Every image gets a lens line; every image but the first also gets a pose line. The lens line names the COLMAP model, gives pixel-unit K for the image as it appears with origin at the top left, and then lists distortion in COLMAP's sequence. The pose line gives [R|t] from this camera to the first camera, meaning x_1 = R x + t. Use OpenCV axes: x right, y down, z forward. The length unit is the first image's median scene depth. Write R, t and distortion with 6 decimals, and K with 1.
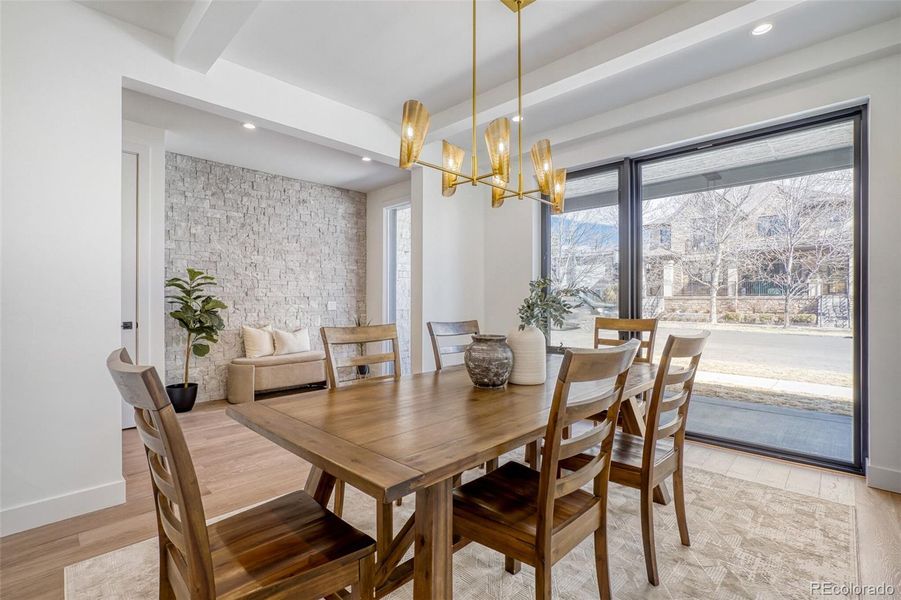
lens RADIAL K [[423.7, 0, 451.1], [0, 423.7, 280.5], [0, 0, 1]] dist [-0.001729, -0.000356]
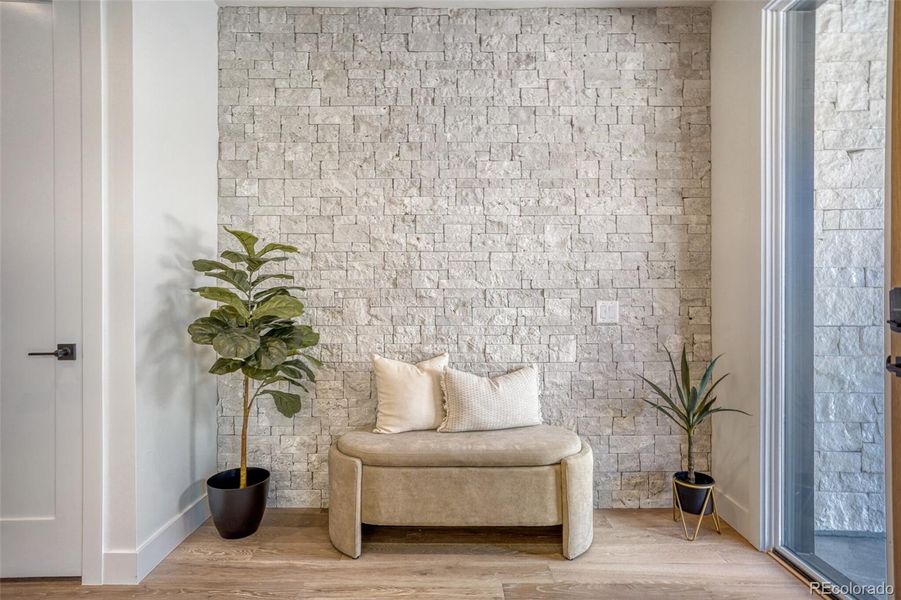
lens RADIAL K [[463.8, 0, 450.5], [0, 463.8, 300.0], [0, 0, 1]] dist [-0.004034, 0.001065]
pose [[0.695065, -0.003939, -0.718936, -0.085515], [0.034577, 0.999011, 0.027954, 0.036692], [0.718115, -0.044289, 0.694514, 0.683996]]
